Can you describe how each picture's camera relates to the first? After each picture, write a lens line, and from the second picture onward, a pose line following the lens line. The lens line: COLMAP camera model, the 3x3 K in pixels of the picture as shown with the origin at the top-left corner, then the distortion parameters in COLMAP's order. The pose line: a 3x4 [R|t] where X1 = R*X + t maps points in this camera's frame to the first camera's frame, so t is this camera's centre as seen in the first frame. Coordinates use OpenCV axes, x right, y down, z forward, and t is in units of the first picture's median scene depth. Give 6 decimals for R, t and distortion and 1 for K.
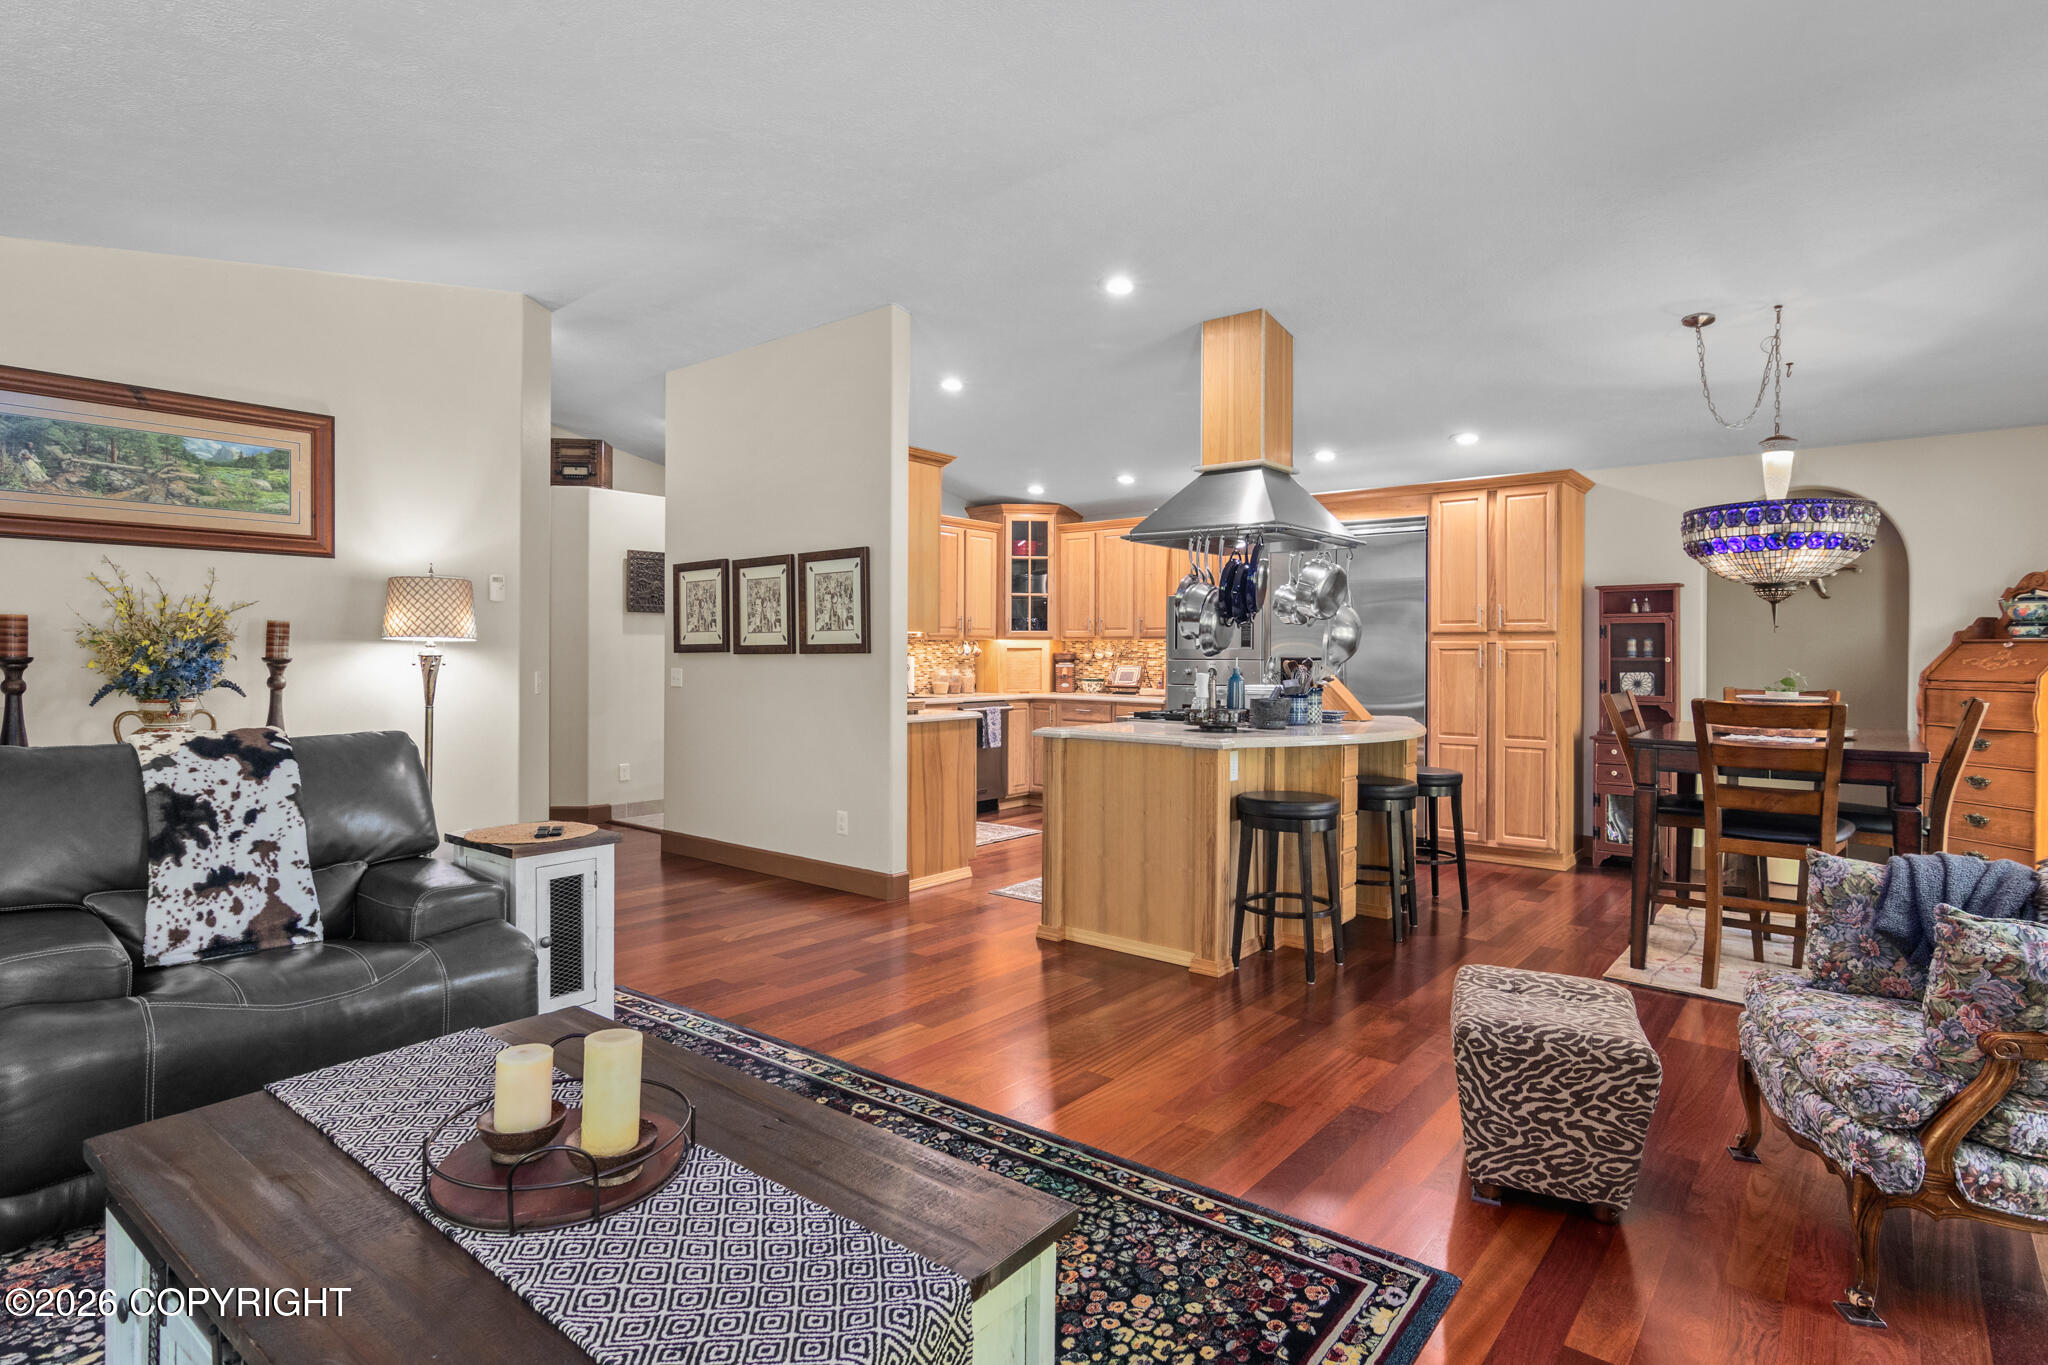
lens RADIAL K [[1054.0, 0, 1031.9], [0, 1054.0, 662.3], [0, 0, 1]] dist [0.005398, 0.002366]
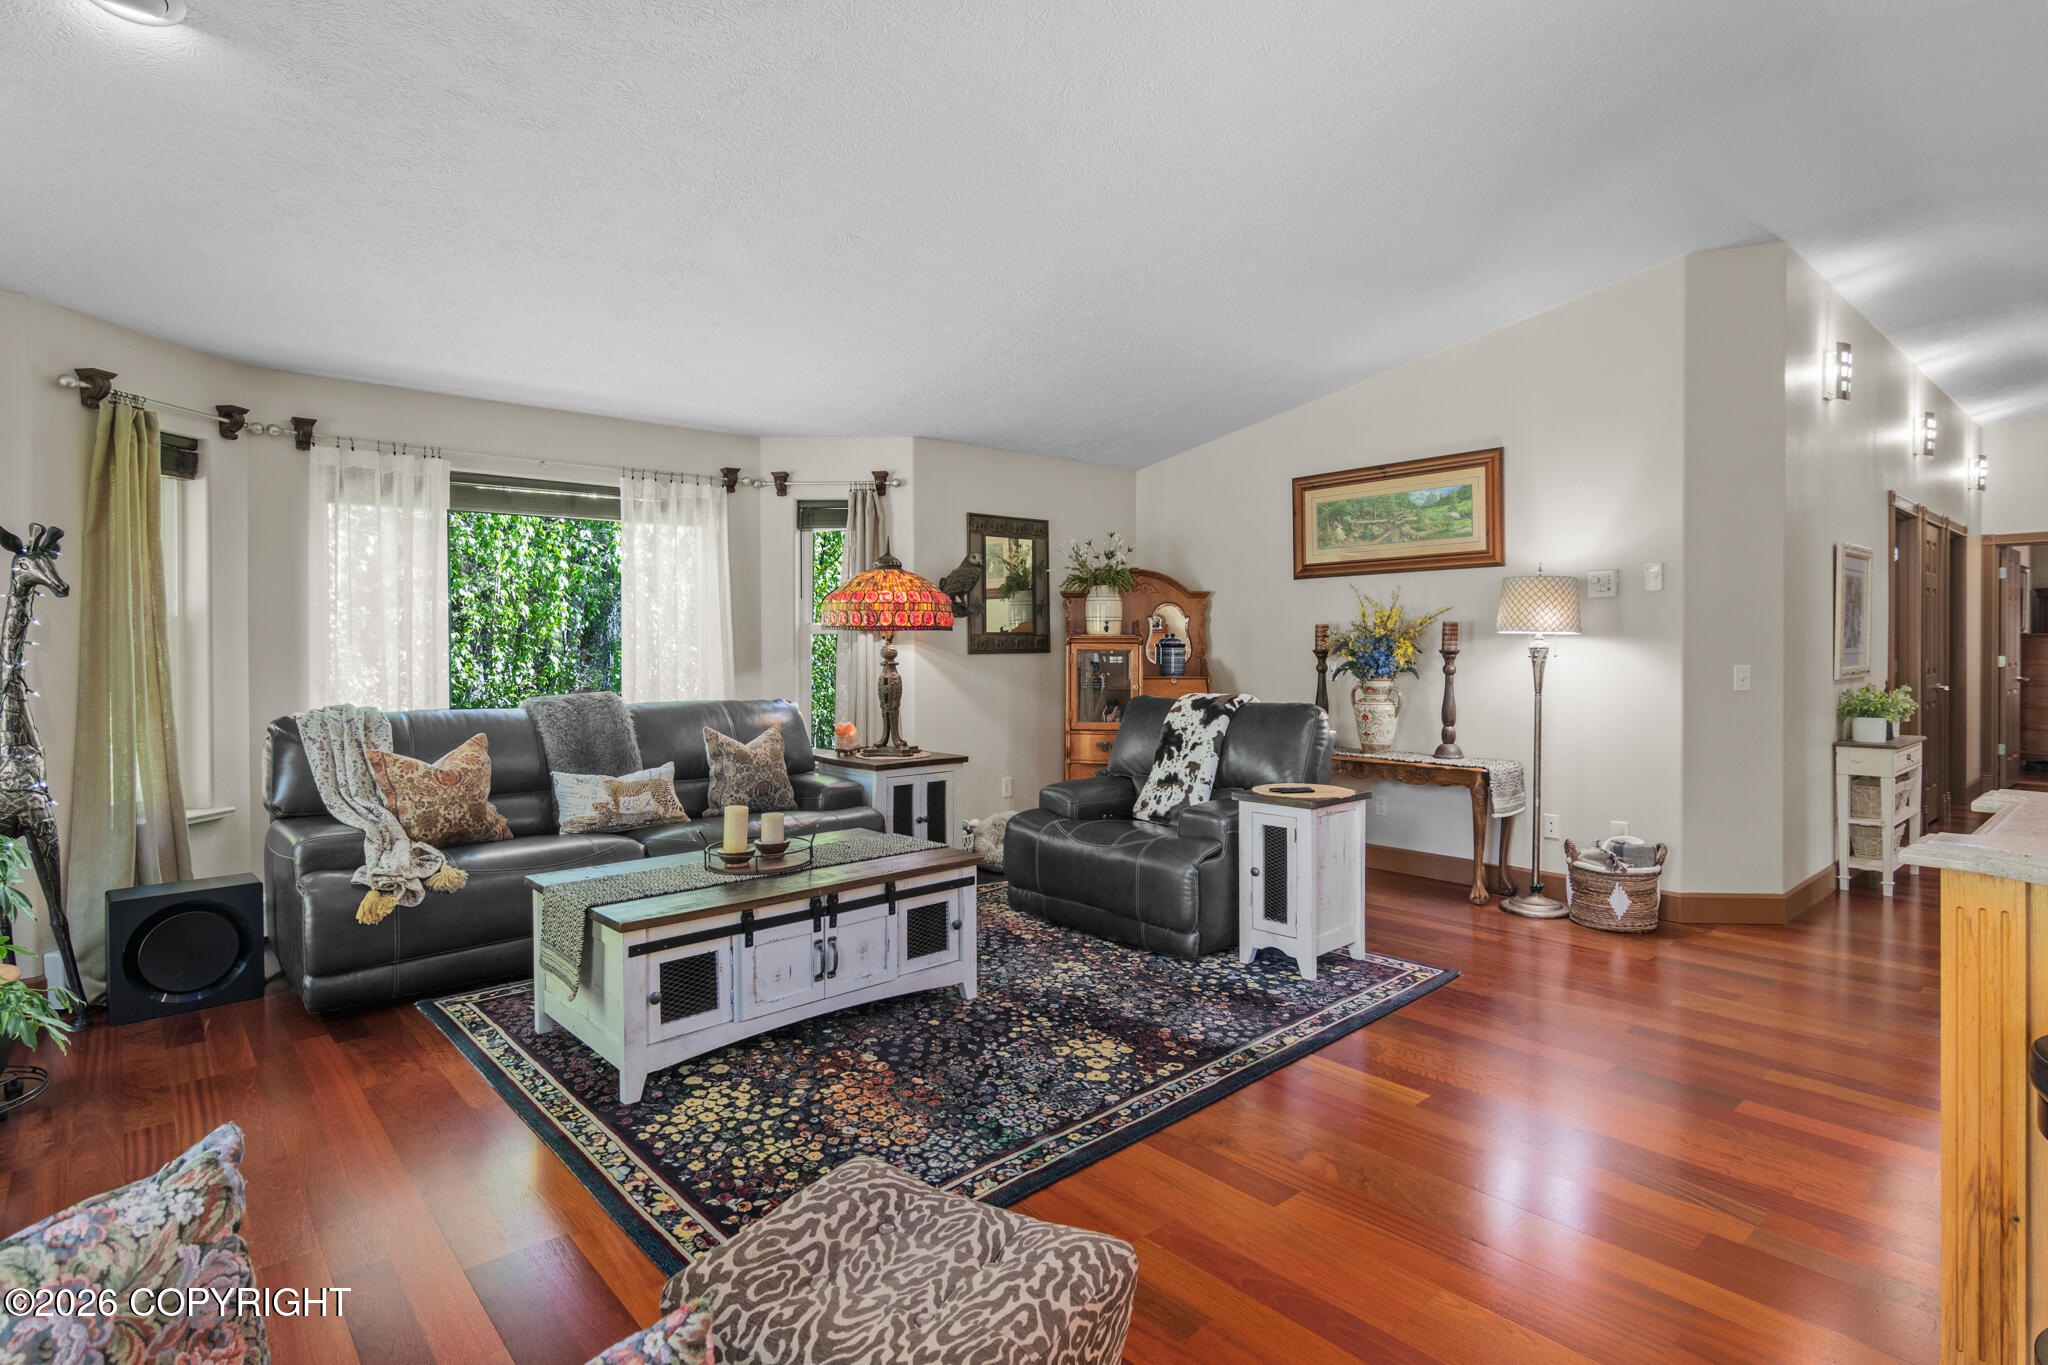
lens RADIAL K [[1054.0, 0, 1031.7], [0, 1054.0, 674.2], [0, 0, 1]] dist [0.005398, 0.002366]
pose [[-0.166720, 0.020194, -0.985798, 0.736400], [-0.005885, 0.999752, 0.021475, 0.000383], [0.985987, 0.009382, -0.166559, 0.831764]]
